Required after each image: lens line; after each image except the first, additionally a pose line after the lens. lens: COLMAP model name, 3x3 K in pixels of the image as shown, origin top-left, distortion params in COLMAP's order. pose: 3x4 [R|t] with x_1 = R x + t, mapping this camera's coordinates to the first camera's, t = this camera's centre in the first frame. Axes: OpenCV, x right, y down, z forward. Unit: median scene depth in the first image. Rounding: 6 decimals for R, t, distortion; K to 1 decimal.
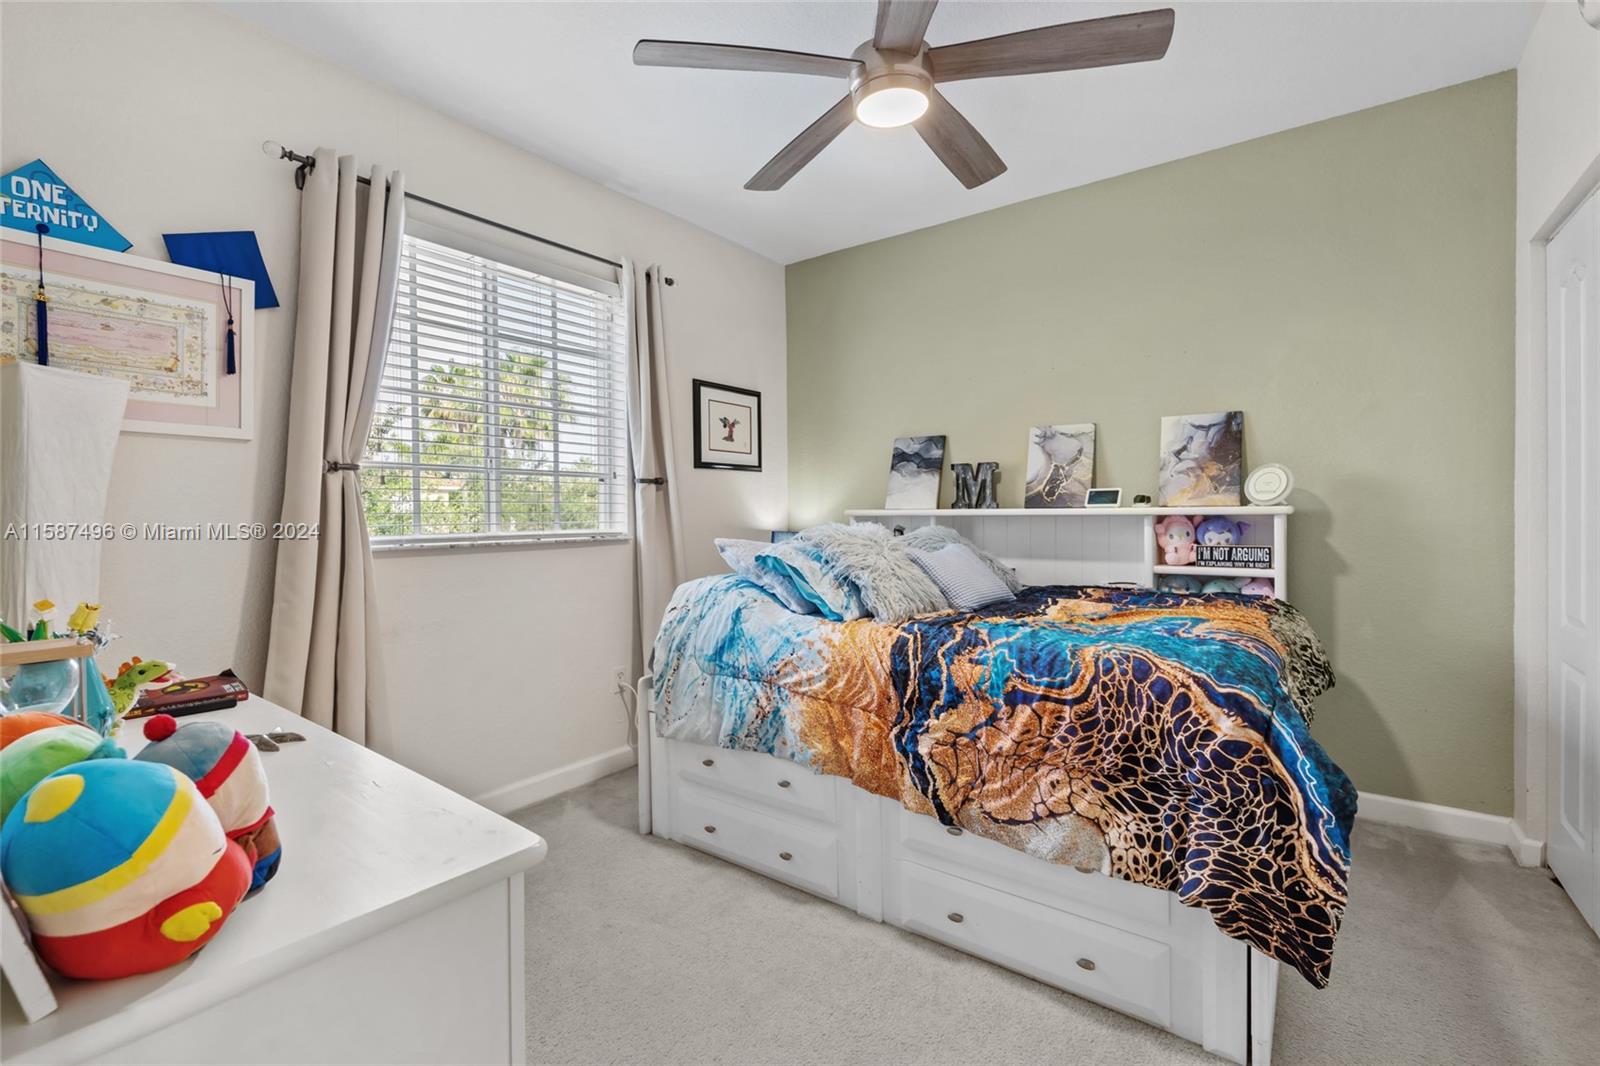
lens RADIAL K [[709.7, 0, 805.8], [0, 709.7, 525.1], [0, 0, 1]] dist [-0.003029, -0.000683]
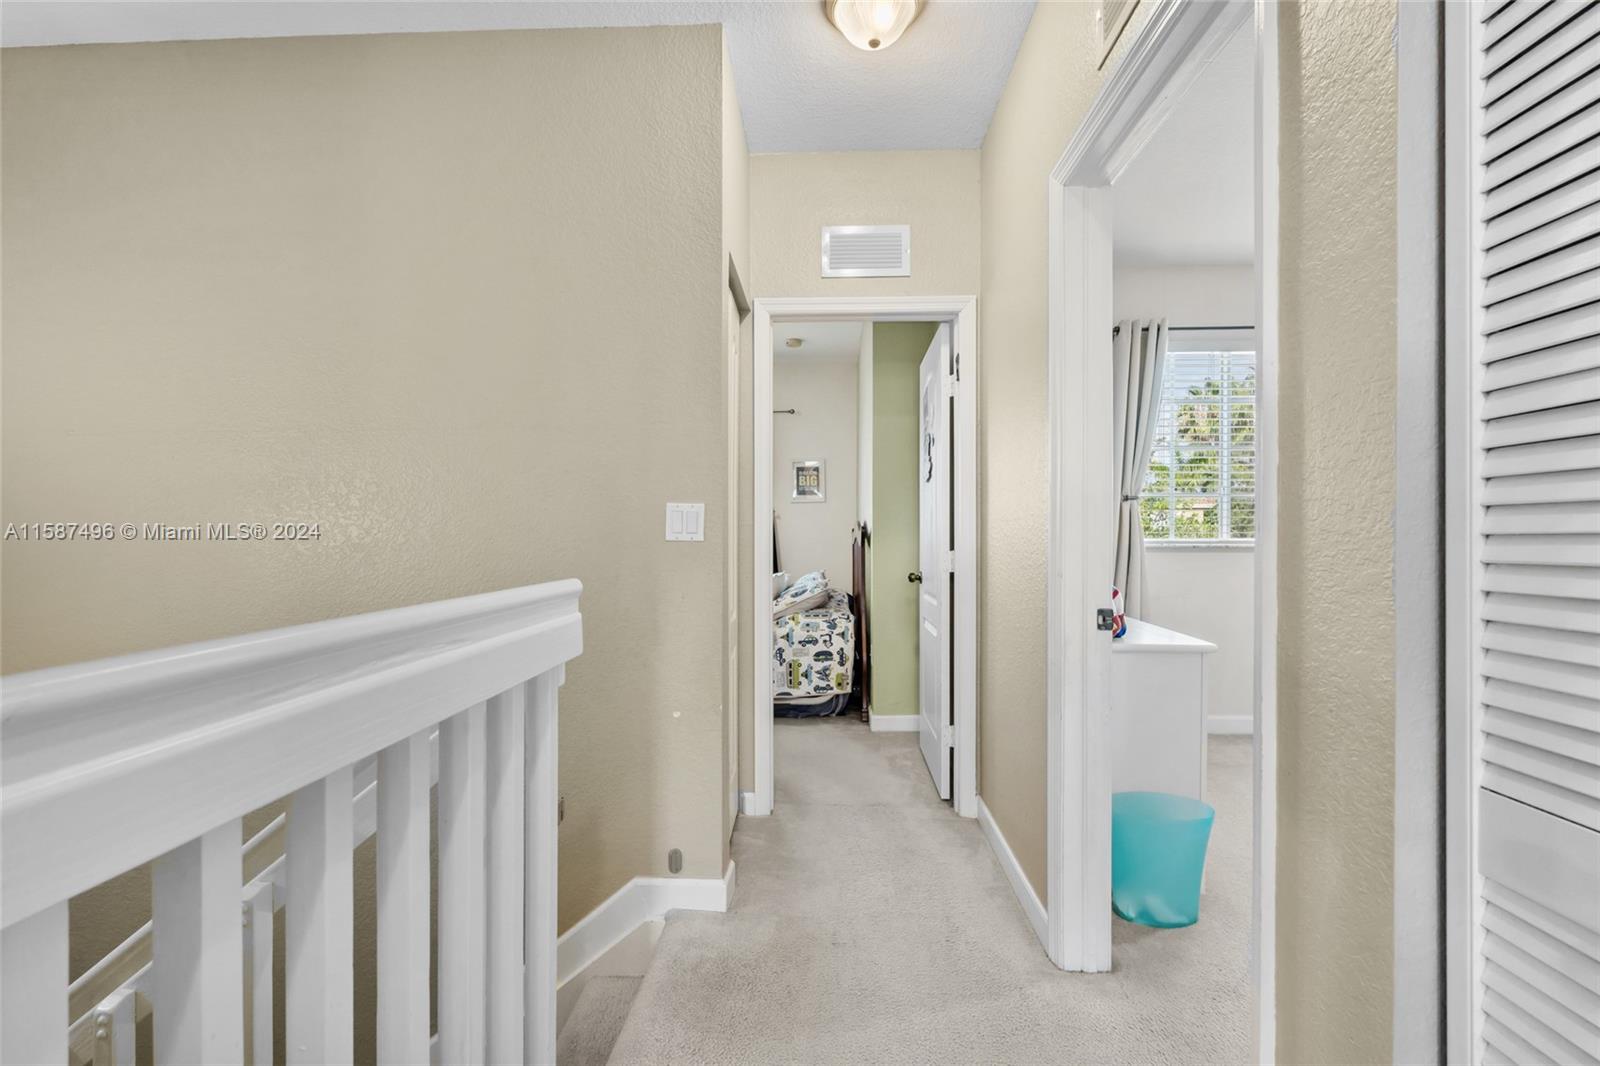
lens RADIAL K [[709.7, 0, 804.2], [0, 709.7, 537.6], [0, 0, 1]] dist [-0.003029, -0.000683]
pose [[0.556912, 0.012661, -0.830475, 0.327282], [-0.018506, 0.999825, 0.002833, 0.023091], [0.830365, 0.013791, 0.557049, -0.597554]]
